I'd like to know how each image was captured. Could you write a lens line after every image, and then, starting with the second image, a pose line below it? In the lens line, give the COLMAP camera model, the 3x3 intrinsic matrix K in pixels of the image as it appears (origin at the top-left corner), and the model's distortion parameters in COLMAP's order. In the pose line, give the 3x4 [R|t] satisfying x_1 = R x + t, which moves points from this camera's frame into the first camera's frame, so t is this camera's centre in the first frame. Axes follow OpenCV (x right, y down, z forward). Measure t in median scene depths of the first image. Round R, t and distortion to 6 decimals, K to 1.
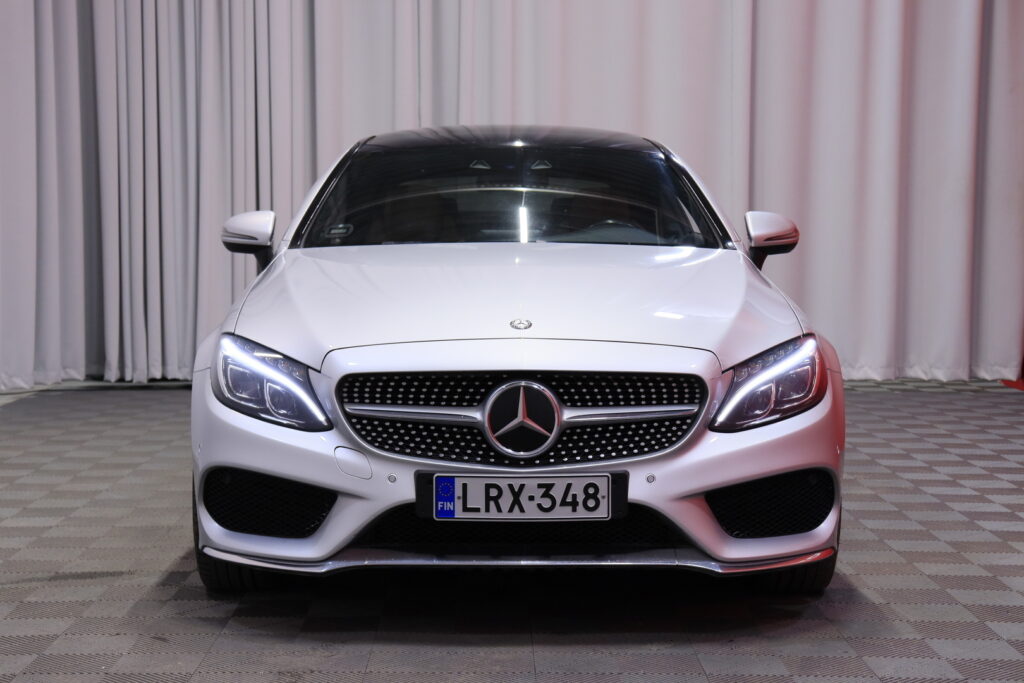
lens RADIAL K [[1848.8, 0, 510.0], [0, 1848.8, 342.3], [0, 0, 1]] dist [-0.052122, 0.000000]
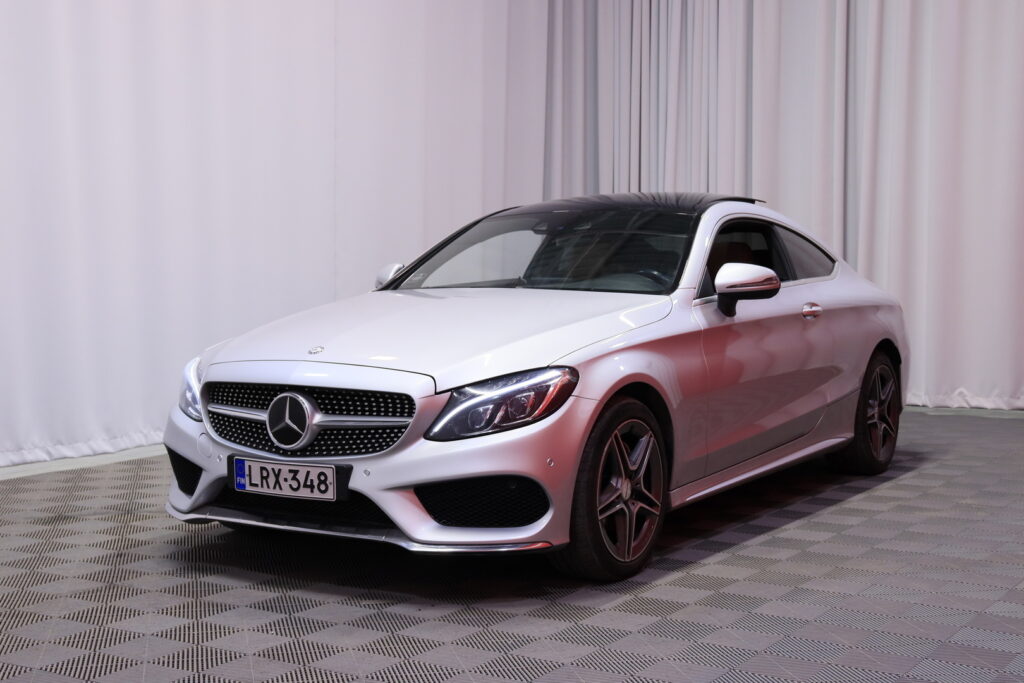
lens RADIAL K [[1449.9, 0, 510.5], [0, 1449.9, 341.3], [0, 0, 1]] dist [-0.081233, 0.000000]
pose [[0.866120, 0.029337, -0.498974, 0.668547], [-0.034102, 0.999418, -0.000435, -0.021104], [0.498671, 0.017393, 0.866617, 0.169127]]
